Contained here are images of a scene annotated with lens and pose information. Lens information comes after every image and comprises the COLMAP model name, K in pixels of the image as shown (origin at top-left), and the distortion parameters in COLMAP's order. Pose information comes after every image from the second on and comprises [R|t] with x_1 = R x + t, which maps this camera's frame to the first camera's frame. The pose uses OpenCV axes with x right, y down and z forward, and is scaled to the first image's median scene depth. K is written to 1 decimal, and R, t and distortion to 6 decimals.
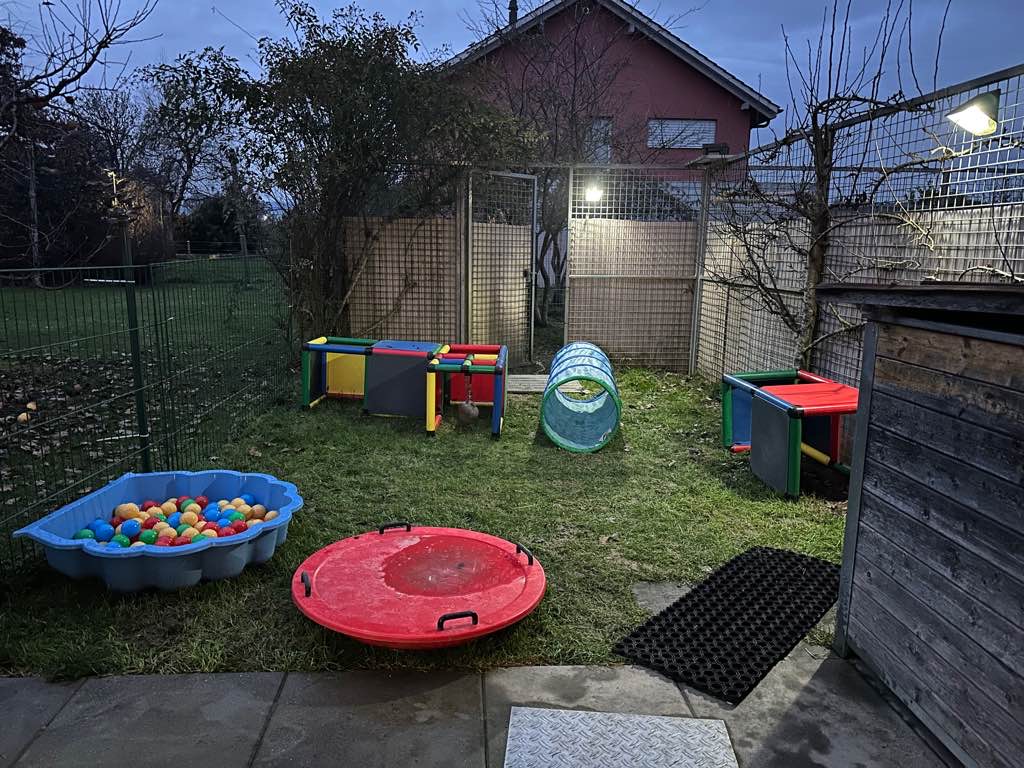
lens RADIAL K [[711.7, 0, 512.0], [0, 711.7, 384.0], [0, 0, 1]] dist [0.104524, -0.135530]
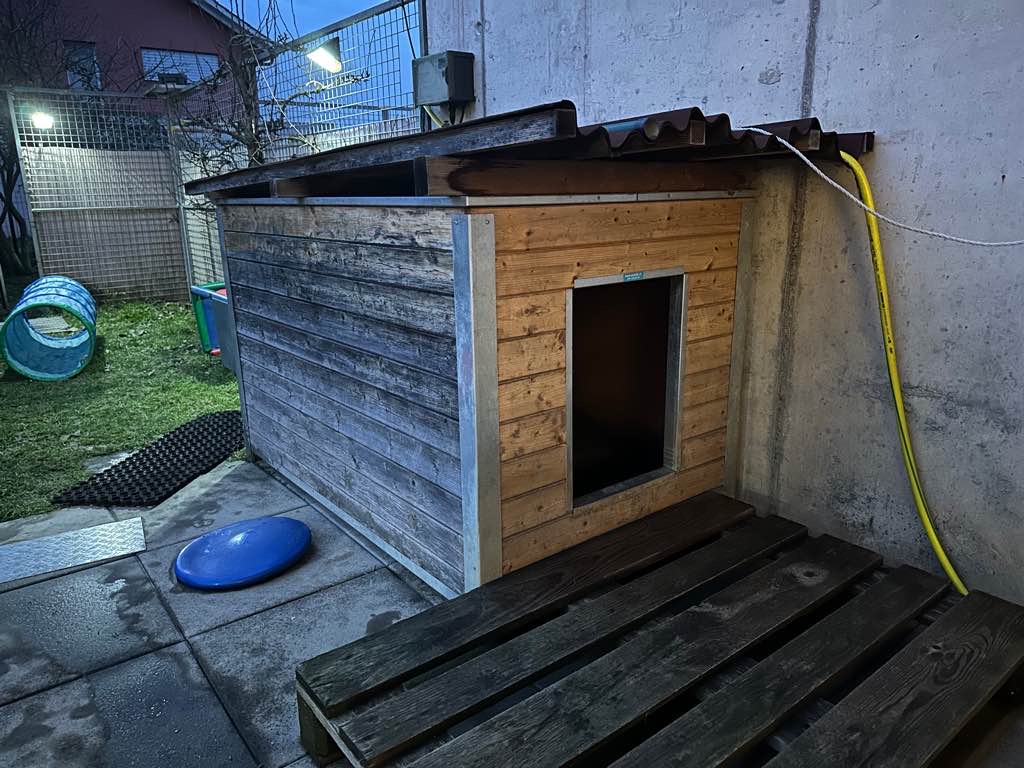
lens RADIAL K [[724.8, 0, 512.0], [0, 724.8, 384.0], [0, 0, 1]] dist [0.007286, -0.004433]
pose [[0.827798, -0.173149, 0.533639, 0.072149], [0.134636, 0.984698, 0.110651, 0.066468], [-0.544632, -0.019750, 0.838442, -0.173712]]
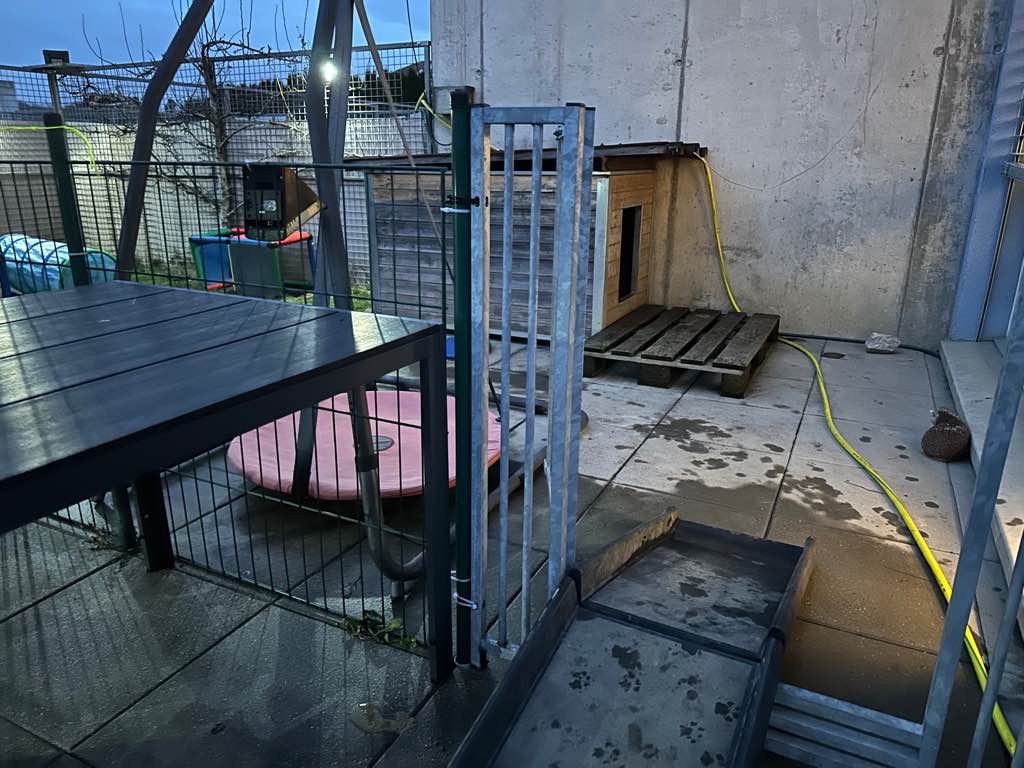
lens RADIAL K [[711.7, 0, 512.0], [0, 711.7, 384.0], [0, 0, 1]] dist [0.104524, -0.135530]
pose [[0.502372, -0.272309, 0.820652, -0.547095], [0.169088, 0.961728, 0.215612, 0.057483], [-0.847957, 0.030445, 0.529190, -0.237454]]
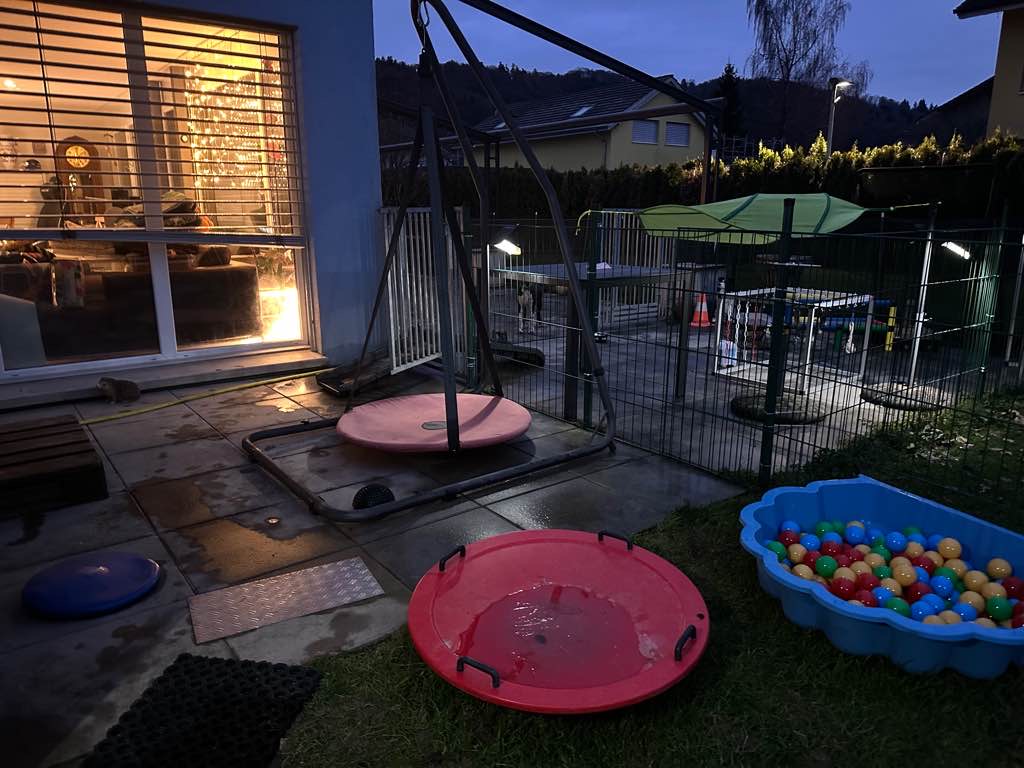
lens RADIAL K [[711.7, 0, 512.0], [0, 711.7, 384.0], [0, 0, 1]] dist [0.104524, -0.135530]
pose [[-0.837100, 0.121450, -0.533398, 0.163795], [-0.114493, 0.914555, 0.387918, -0.140550], [0.534934, 0.385796, -0.751669, 0.734004]]
